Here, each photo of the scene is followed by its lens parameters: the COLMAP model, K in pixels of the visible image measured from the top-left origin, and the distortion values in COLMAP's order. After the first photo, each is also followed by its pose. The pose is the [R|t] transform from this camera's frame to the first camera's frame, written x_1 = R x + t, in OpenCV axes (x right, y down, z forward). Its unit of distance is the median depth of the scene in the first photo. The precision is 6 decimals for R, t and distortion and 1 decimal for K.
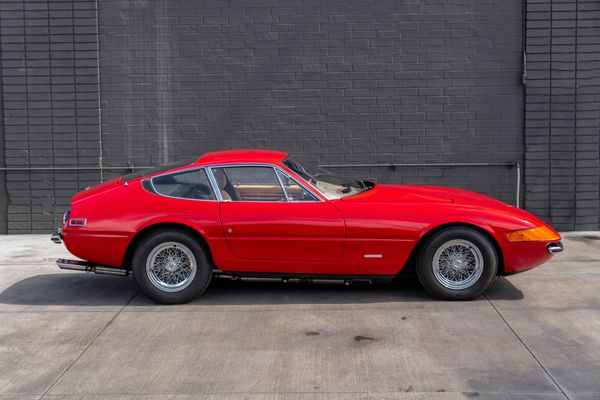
lens RADIAL K [[1084.0, 0, 300.0], [0, 1084.0, 200.0], [0, 0, 1]] dist [0.016563, 0.107293]
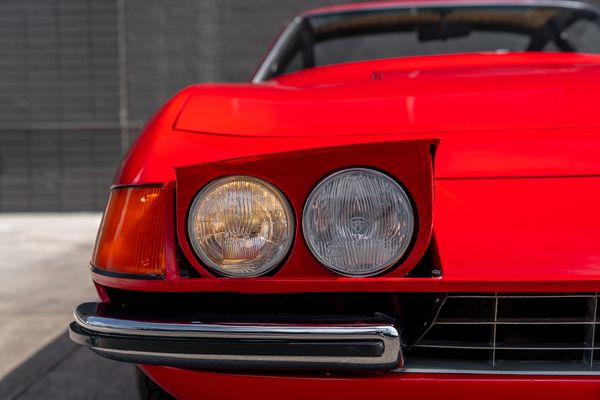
lens RADIAL K [[902.7, 0, 300.0], [0, 902.7, 200.0], [0, 0, 1]] dist [0.024018, 0.080717]
pose [[0.999741, -0.002539, -0.022635, -0.049506], [0.001777, 0.999434, -0.033589, 0.042916], [0.022707, 0.033540, 0.999179, 0.390397]]
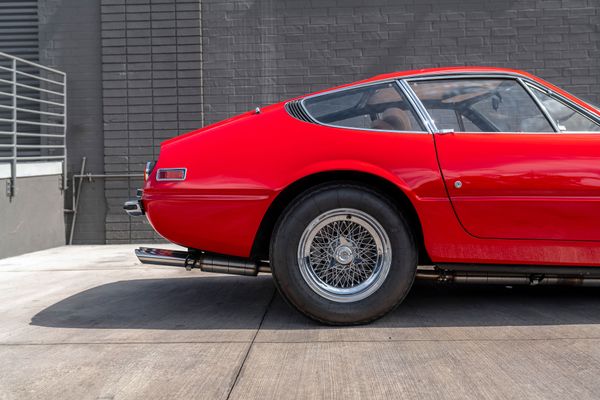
lens RADIAL K [[610.3, 0, 300.0], [0, 610.3, 200.0], [0, 0, 1]] dist [0.006498, 0.025074]
pose [[0.999877, -0.008281, -0.013295, -0.091967], [0.007103, 0.996241, -0.086333, 0.040758], [0.013960, 0.086228, 0.996178, 0.470467]]
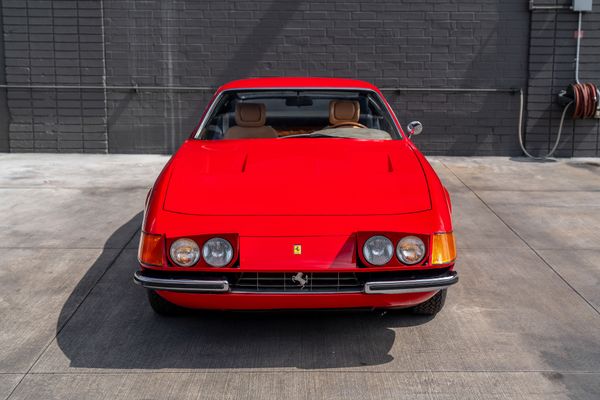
lens RADIAL K [[907.0, 0, 321.9], [0, 907.0, 192.6], [0, 0, 1]] dist [0.029642, 0.053163]
pose [[0.998763, 0.011232, 0.048438, -0.024630], [-0.015312, 0.996288, 0.084710, -0.007080], [-0.047307, -0.085347, 0.995228, 0.157454]]
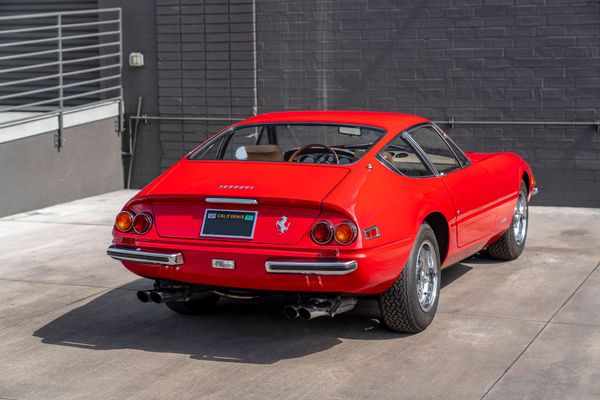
lens RADIAL K [[1190.9, 0, 300.0], [0, 1190.9, 200.0], [0, 0, 1]] dist [0.044012, 0.191222]
pose [[0.929225, 0.046602, -0.366563, 0.207830], [-0.032292, 0.998461, 0.045078, -0.009322], [0.368100, -0.030050, 0.929301, 0.118580]]
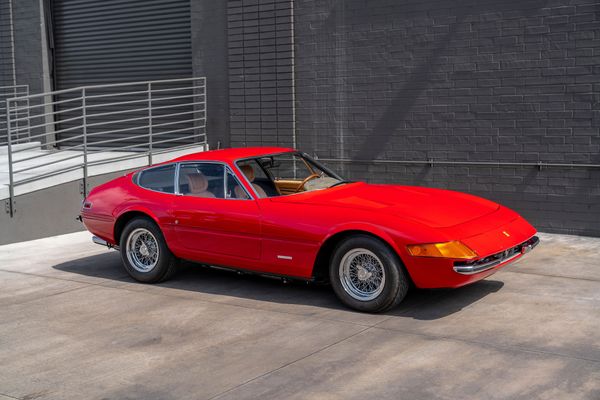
lens RADIAL K [[865.9, 0, 300.0], [0, 865.9, 200.0], [0, 0, 1]] dist [0.037760, 0.038383]
pose [[0.826486, 0.055874, -0.560177, 0.351180], [-0.041222, 0.998398, 0.038764, -0.021853], [0.561446, -0.008946, 0.827465, 0.232302]]
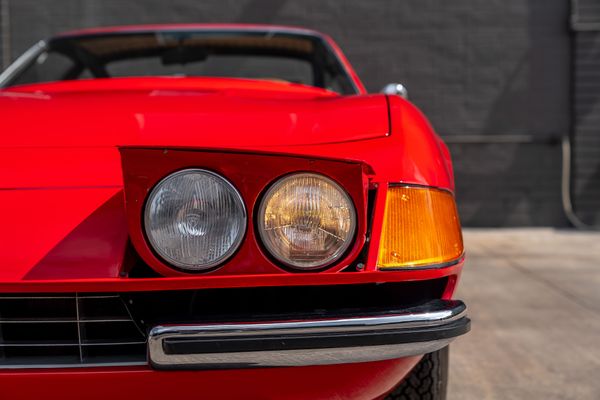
lens RADIAL K [[902.7, 0, 300.0], [0, 902.7, 200.0], [0, 0, 1]] dist [0.024018, 0.080717]
pose [[0.999970, 0.004768, -0.006140, 0.023150], [-0.005093, 0.998521, -0.054127, 0.043697], [0.005873, 0.054157, 0.998515, 0.380642]]
